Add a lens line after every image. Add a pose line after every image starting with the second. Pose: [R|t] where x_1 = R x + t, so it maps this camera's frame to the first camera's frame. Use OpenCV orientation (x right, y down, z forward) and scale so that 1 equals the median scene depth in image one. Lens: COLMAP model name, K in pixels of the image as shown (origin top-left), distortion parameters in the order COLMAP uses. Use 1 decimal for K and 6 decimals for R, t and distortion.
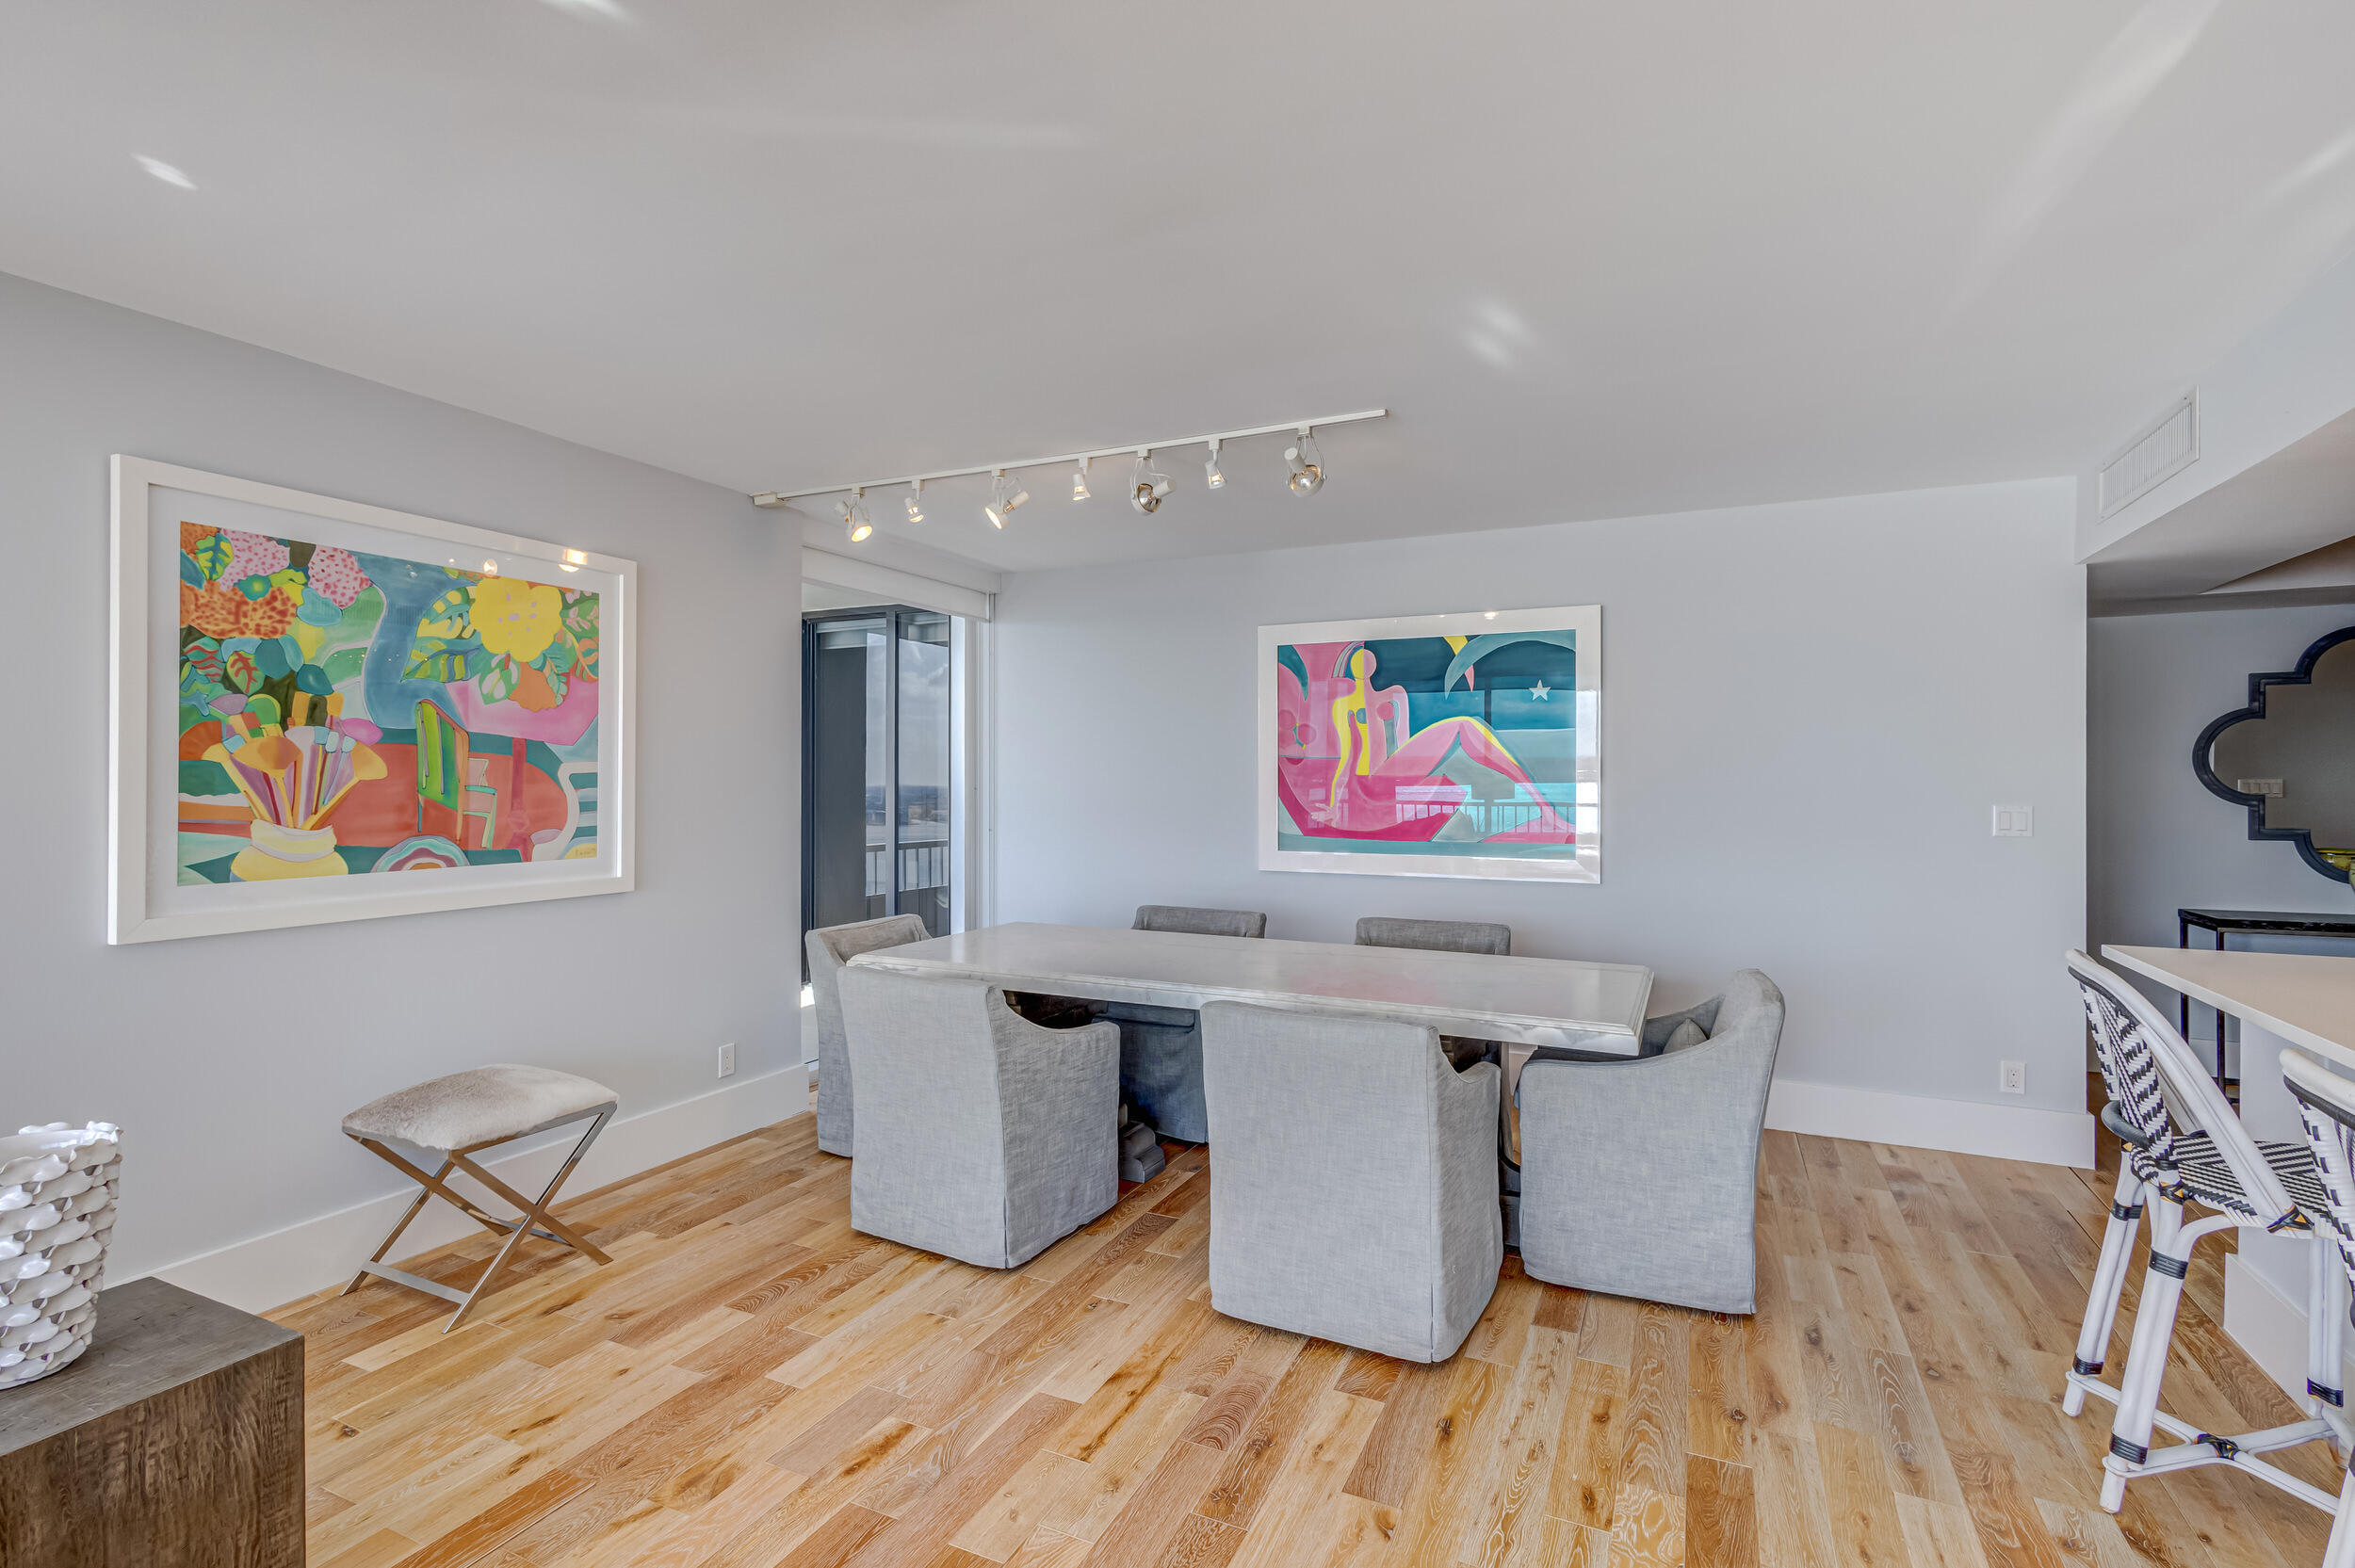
lens RADIAL K [[1102.4, 0, 1168.8], [0, 1102.4, 780.4], [0, 0, 1]] dist [0.015175, -0.004849]
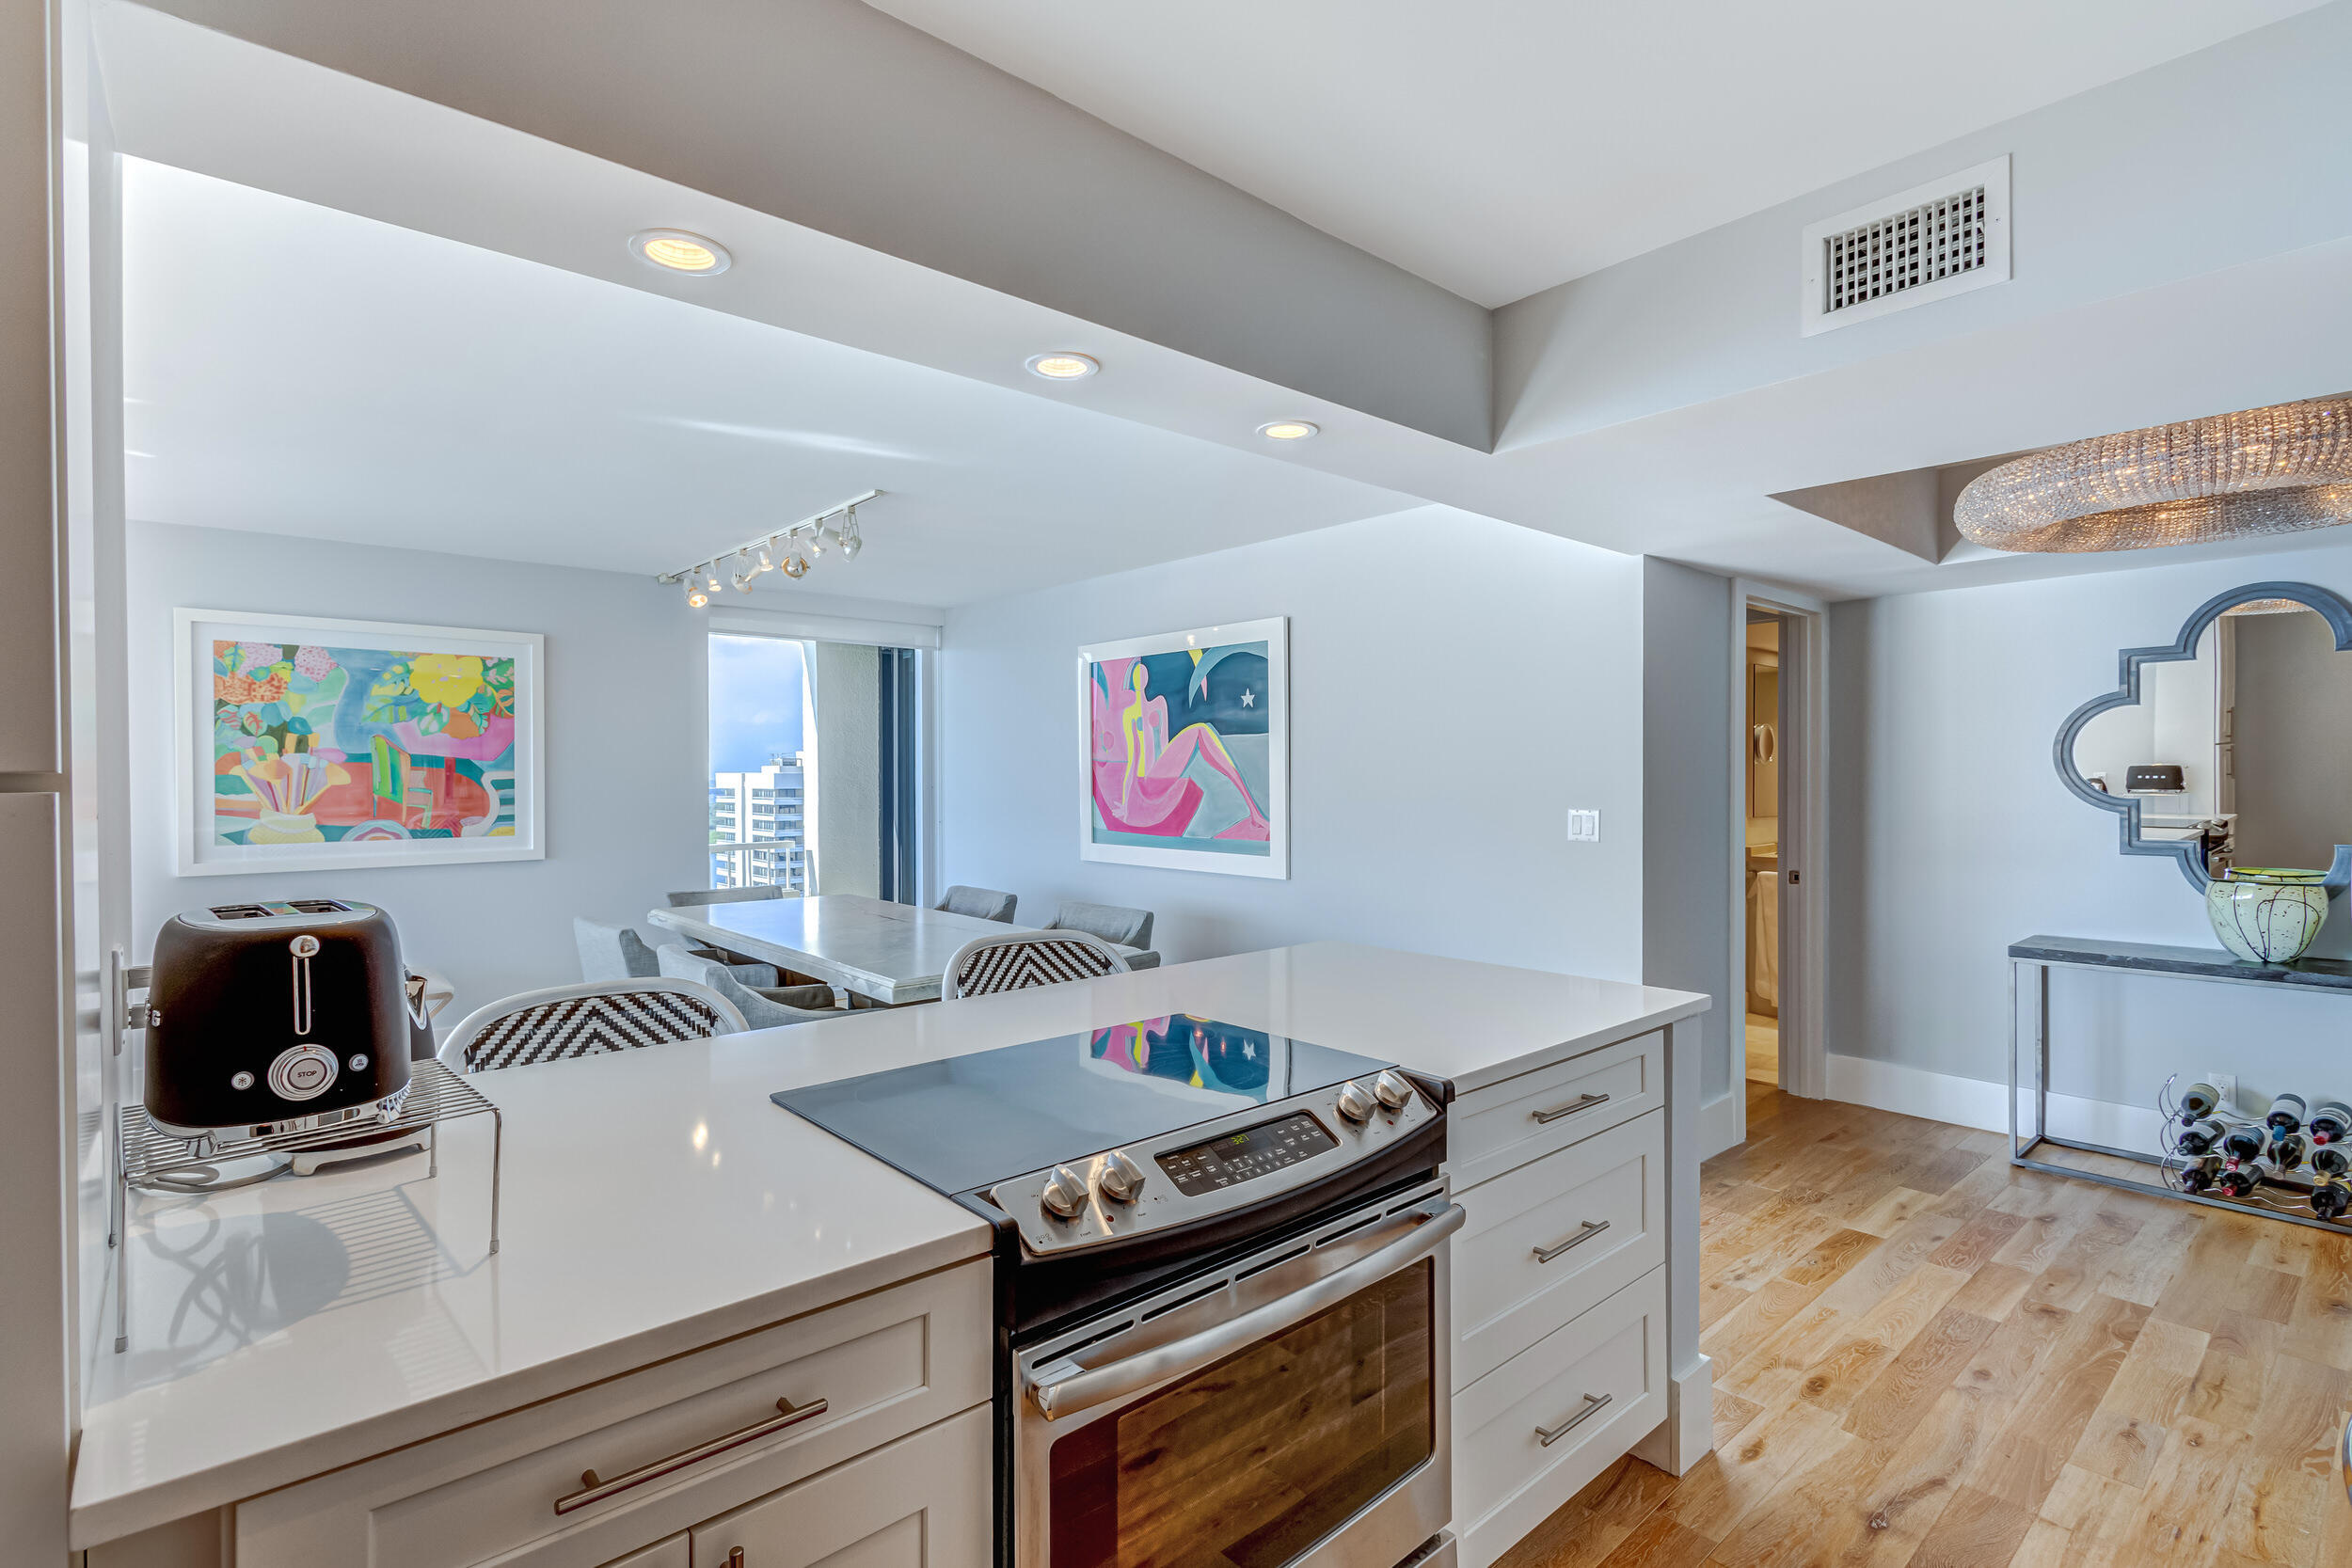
lens RADIAL K [[1101.0, 0, 1167.6], [0, 1101.0, 784.3], [0, 0, 1]] dist [0.015175, -0.004849]
pose [[0.919108, 0.000490, -0.394004, 0.907816], [0.003752, 0.999943, 0.009996, -0.011563], [0.393987, -0.010666, 0.919054, -0.022662]]
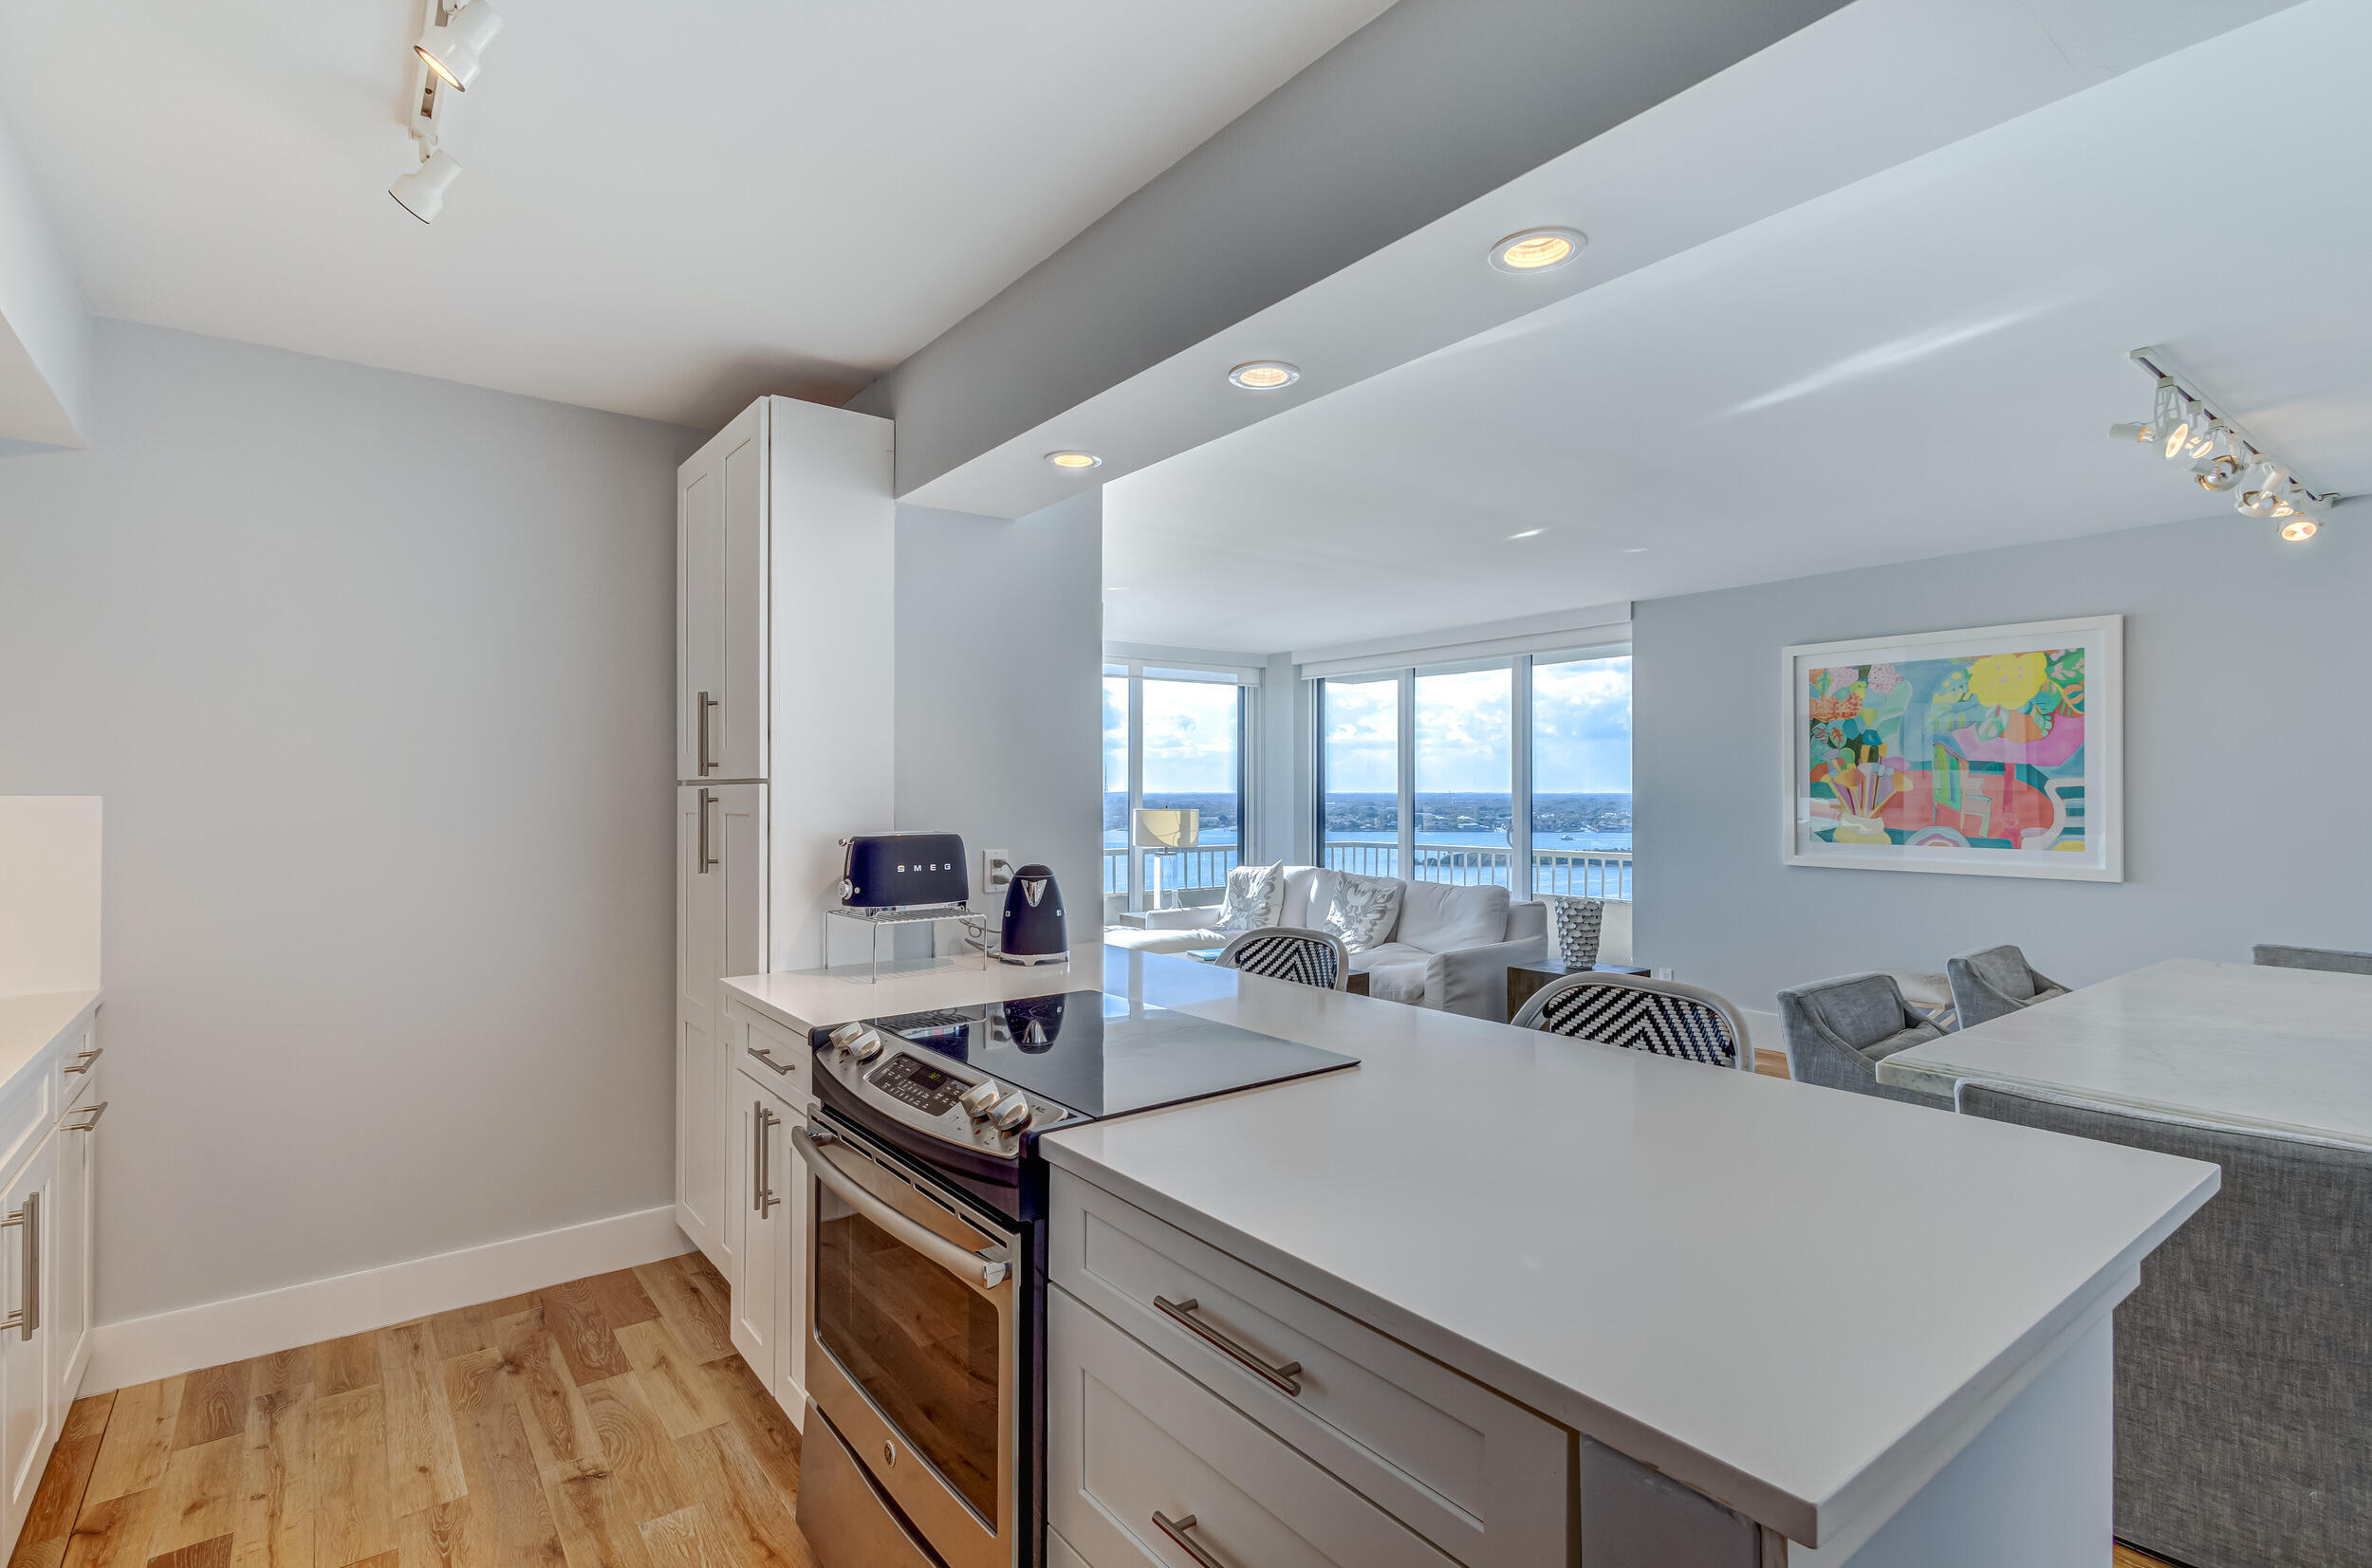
lens RADIAL K [[1111.7, 0, 1187.5], [0, 1111.7, 787.7], [0, 0, 1]] dist [0.009681, 0.000209]
pose [[-0.444848, -0.000511, -0.895606, 1.160849], [0.001176, 0.999999, -0.001155, -0.005182], [0.895606, -0.001567, -0.444846, 0.664419]]
